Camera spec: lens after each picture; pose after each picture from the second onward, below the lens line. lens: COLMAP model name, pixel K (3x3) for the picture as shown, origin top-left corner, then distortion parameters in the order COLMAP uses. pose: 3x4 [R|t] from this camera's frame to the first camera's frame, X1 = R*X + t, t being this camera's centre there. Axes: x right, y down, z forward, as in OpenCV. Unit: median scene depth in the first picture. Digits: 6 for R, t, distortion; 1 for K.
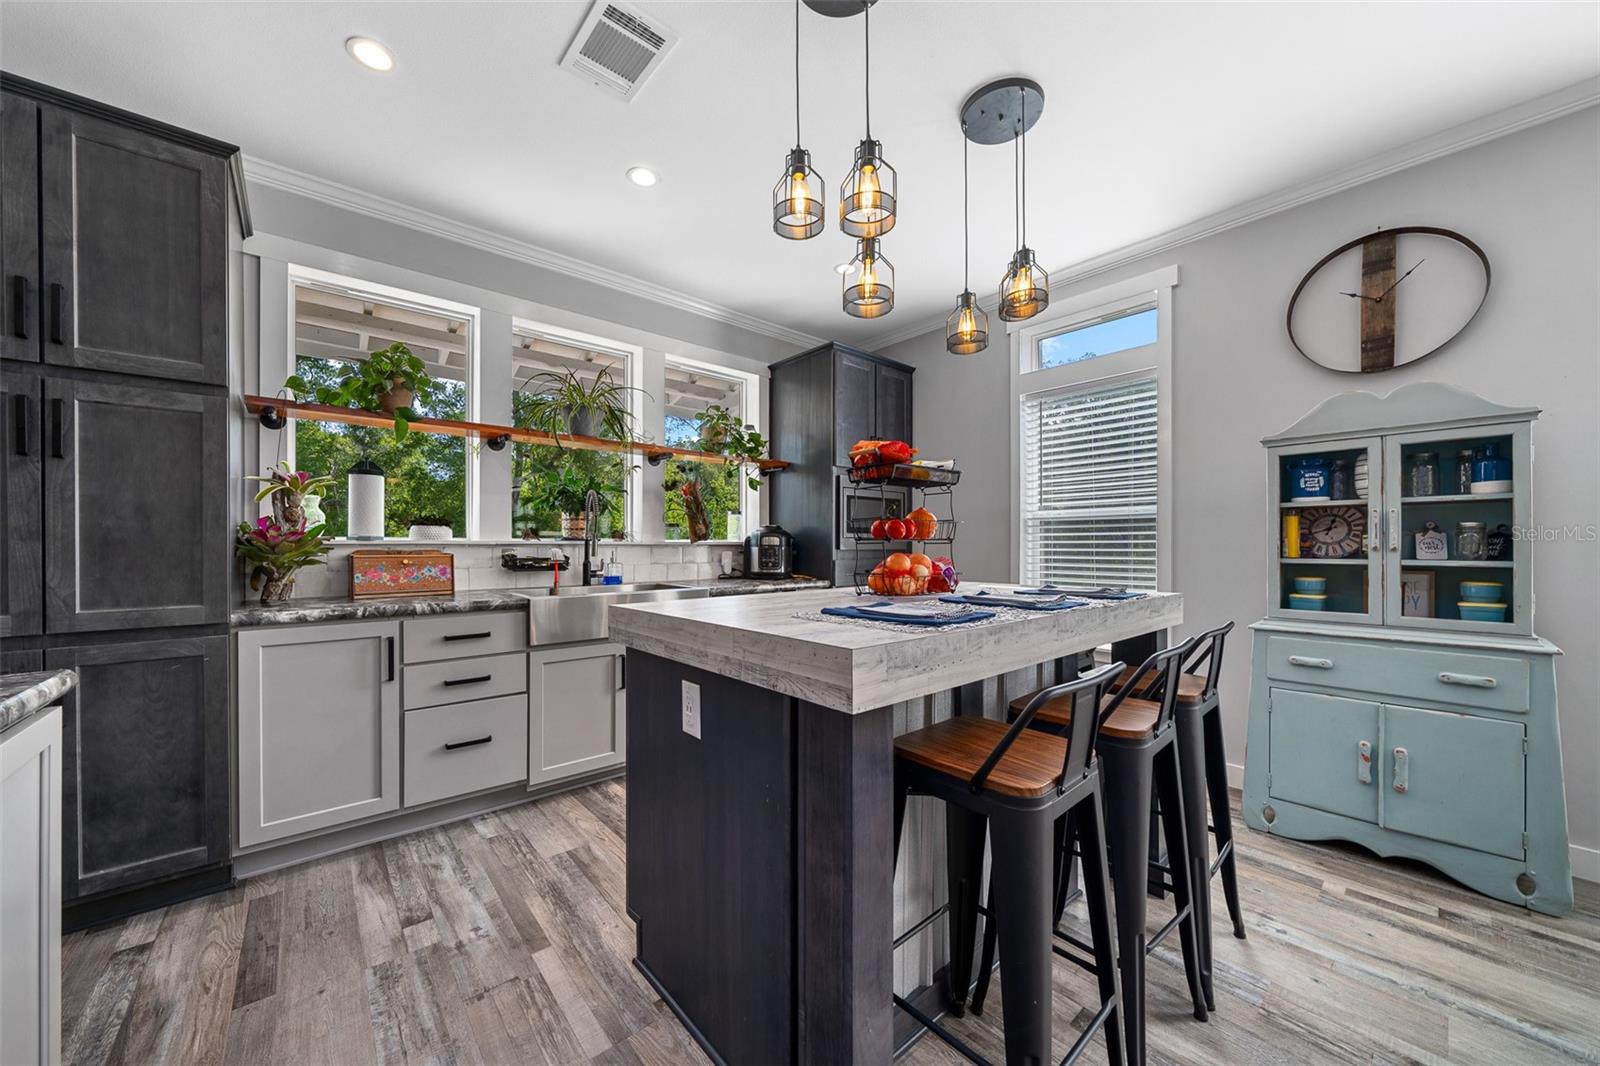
lens RADIAL K [[550.9, 0, 794.6], [0, 550.9, 549.0], [0, 0, 1]] dist [-0.007919, 0.000013]
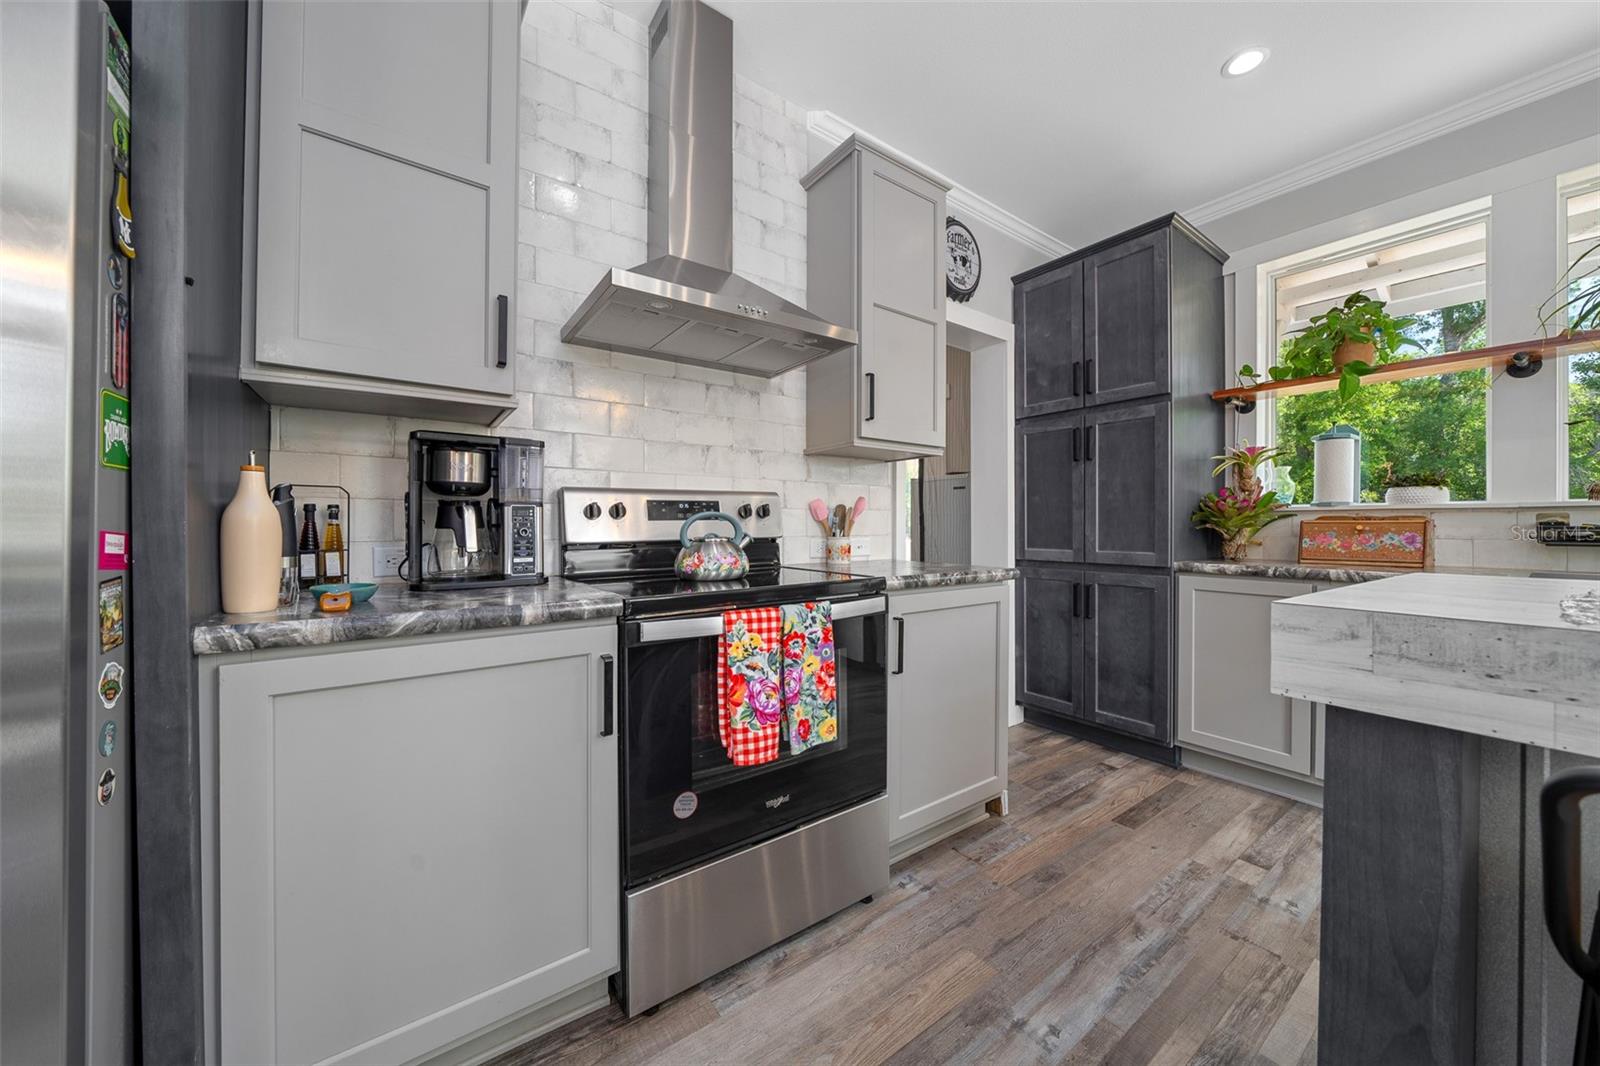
lens RADIAL K [[550.9, 0, 815.4], [0, 550.9, 527.0], [0, 0, 1]] dist [-0.007919, 0.000013]
pose [[-0.050672, 0.000887, -0.998715, 0.357466], [-0.006838, 0.999976, 0.001235, 0.038405], [0.998692, 0.006892, -0.050665, 0.189447]]
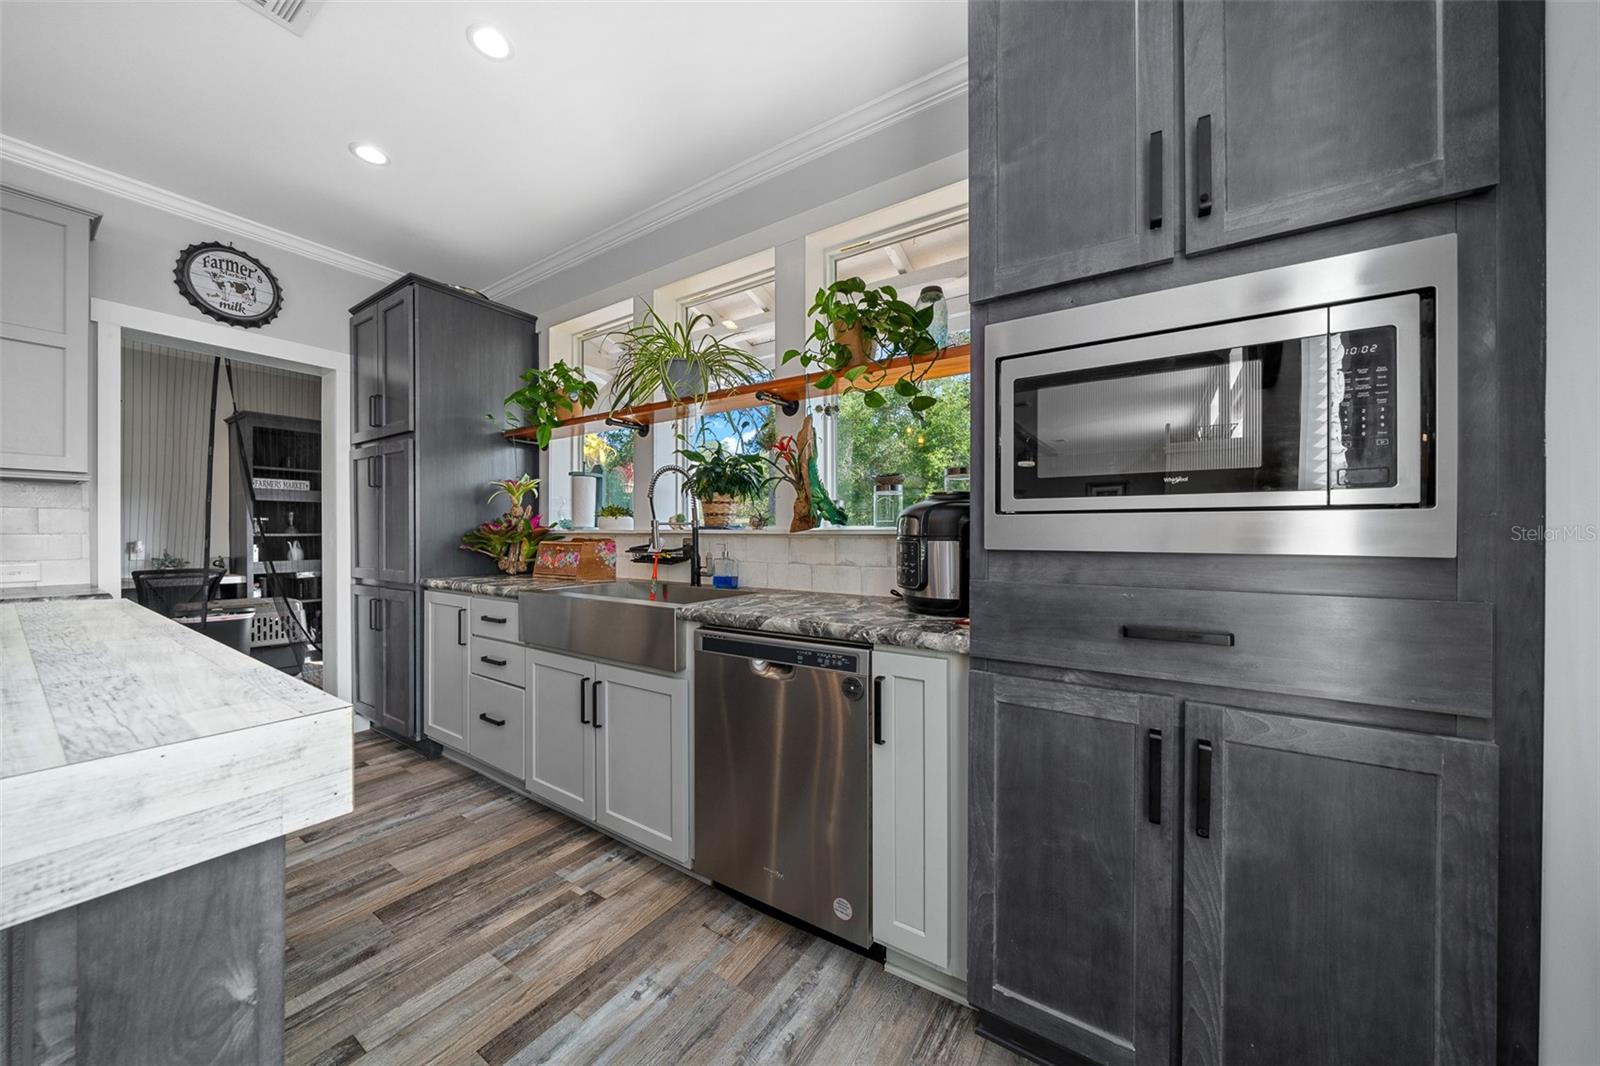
lens RADIAL K [[550.9, 0, 784.7], [0, 550.9, 534.0], [0, 0, 1]] dist [-0.007919, 0.000013]
pose [[0.279818, 0.010023, -0.960001, 0.727106], [-0.007226, 0.999939, 0.008334, -0.026101], [0.960026, 0.004605, 0.279873, 1.546101]]
